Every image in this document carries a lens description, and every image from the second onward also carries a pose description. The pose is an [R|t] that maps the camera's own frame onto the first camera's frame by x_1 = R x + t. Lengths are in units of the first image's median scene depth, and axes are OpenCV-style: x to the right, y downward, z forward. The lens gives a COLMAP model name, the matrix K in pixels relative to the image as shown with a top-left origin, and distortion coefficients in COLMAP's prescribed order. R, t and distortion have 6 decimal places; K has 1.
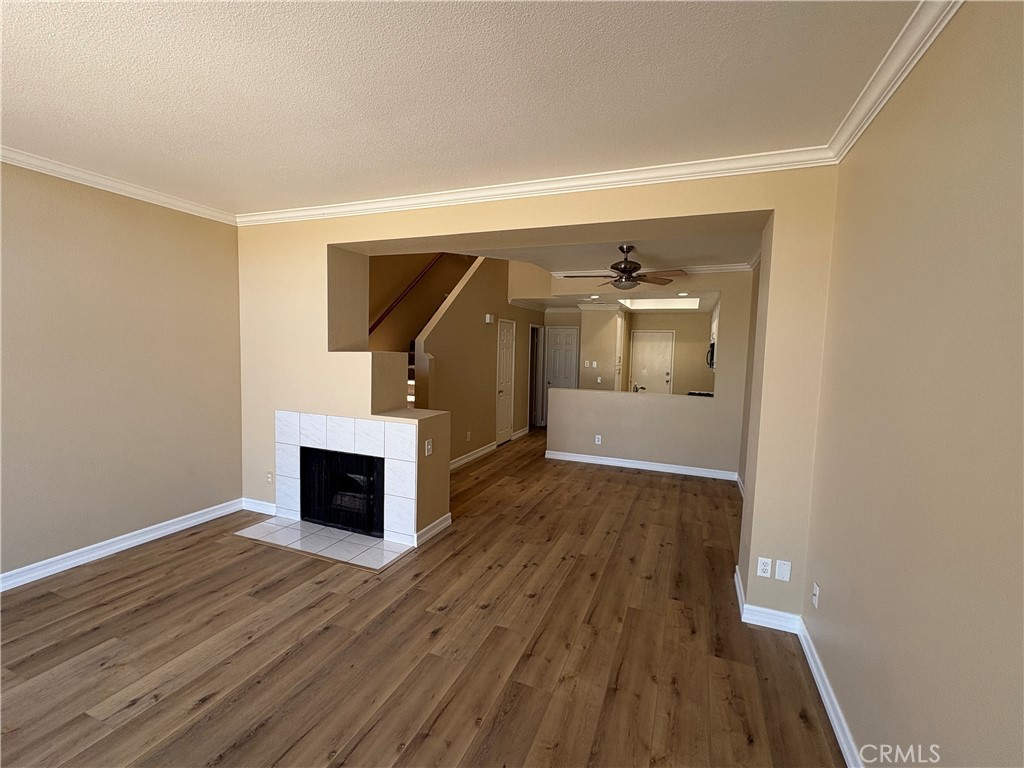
lens RADIAL K [[450.1, 0, 510.3], [0, 450.1, 386.2], [0, 0, 1]] dist [0.001694, -0.000089]
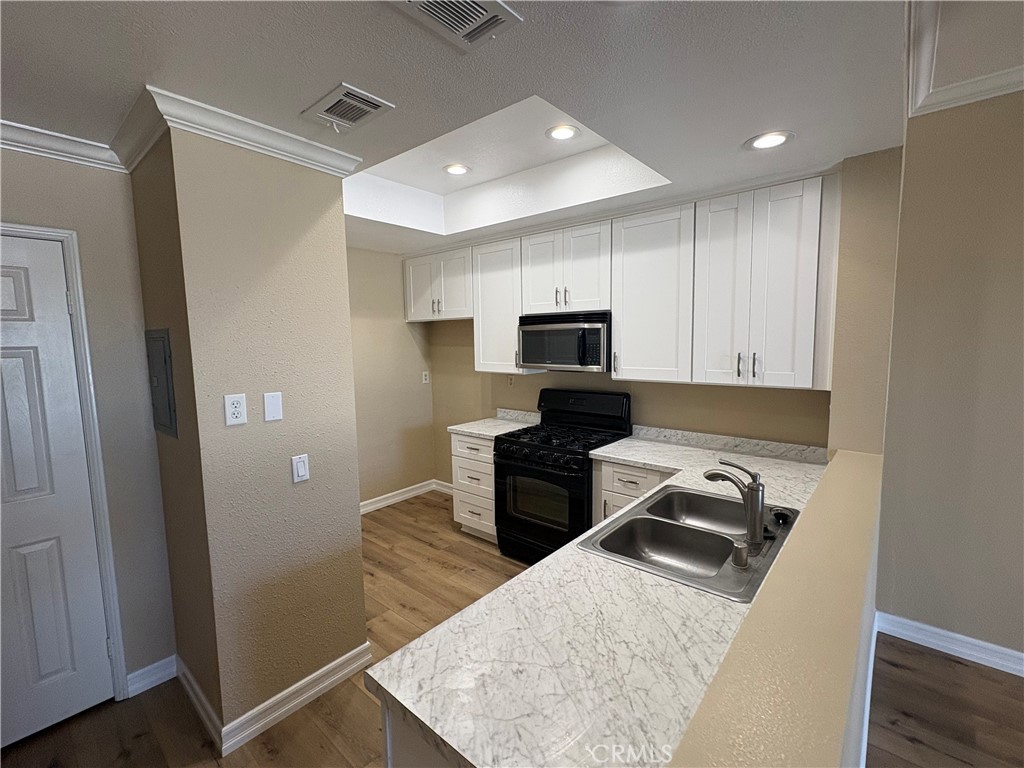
lens RADIAL K [[450.1, 0, 505.0], [0, 450.1, 385.0], [0, 0, 1]] dist [0.001694, -0.000089]
pose [[0.330265, -0.121250, 0.936068, 0.052294], [0.102449, 0.990461, 0.092149, -0.170164], [-0.938312, 0.065465, 0.339537, 2.124666]]
